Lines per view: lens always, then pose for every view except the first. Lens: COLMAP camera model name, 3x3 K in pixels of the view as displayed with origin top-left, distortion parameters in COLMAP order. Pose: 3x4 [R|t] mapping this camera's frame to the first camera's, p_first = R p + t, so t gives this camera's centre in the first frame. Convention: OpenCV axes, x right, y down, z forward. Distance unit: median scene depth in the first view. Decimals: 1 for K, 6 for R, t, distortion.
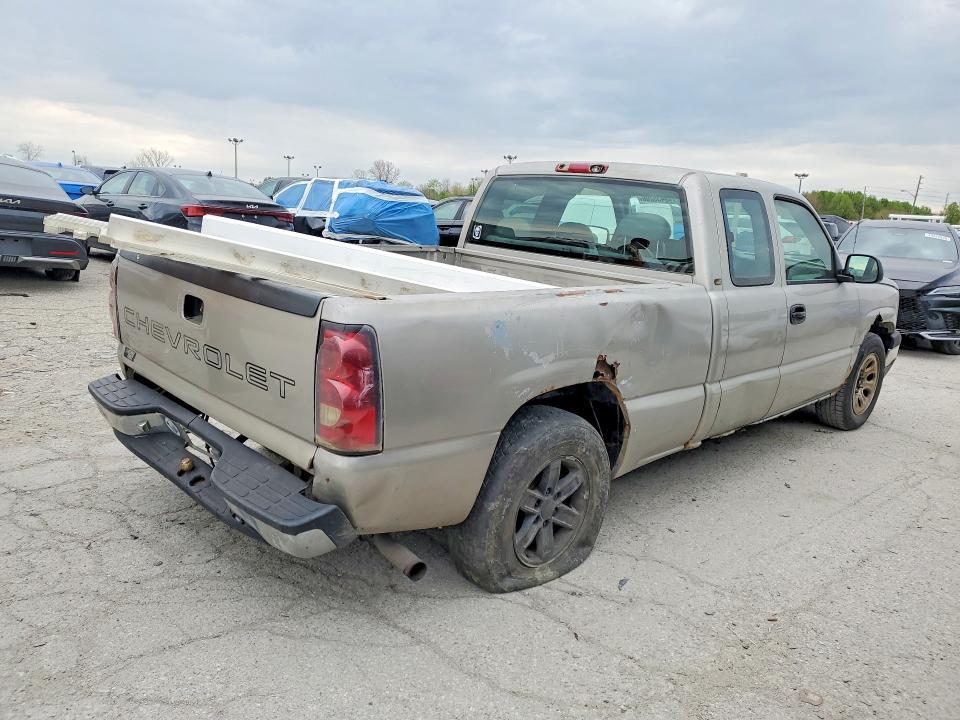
lens RADIAL K [[748.6, 0, 480.0], [0, 748.6, 360.0], [0, 0, 1]] dist [0.013588, 0.003703]
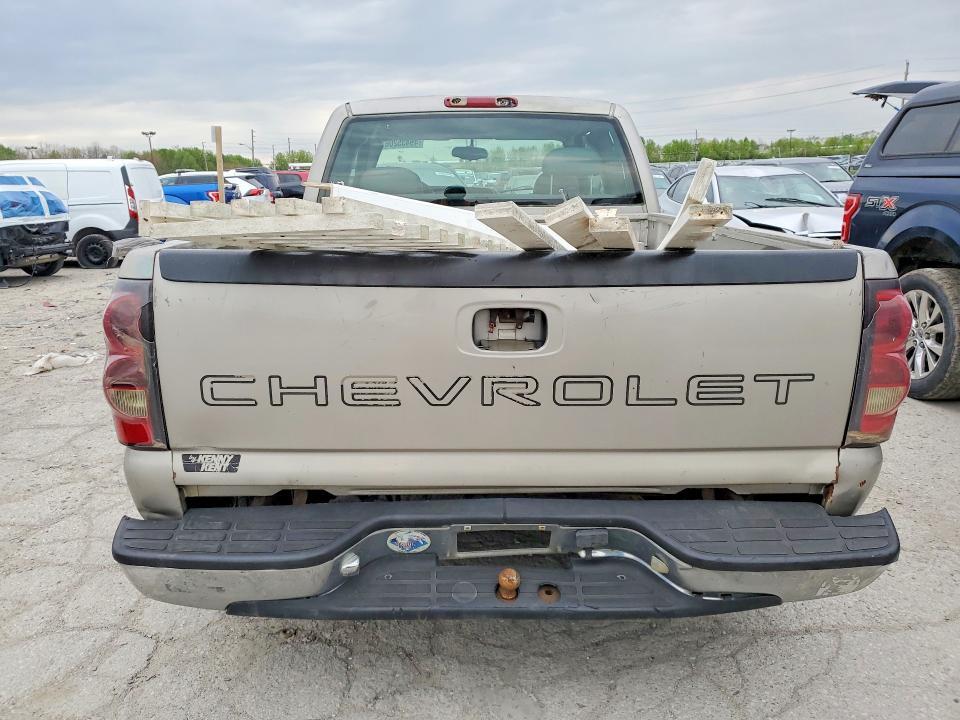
lens RADIAL K [[748.6, 0, 480.0], [0, 748.6, 360.0], [0, 0, 1]] dist [0.013588, 0.003703]
pose [[0.675474, -0.252103, 0.692950, -0.552019], [0.216639, 0.966116, 0.140308, -0.089664], [-0.704842, 0.055346, 0.707201, 0.404032]]
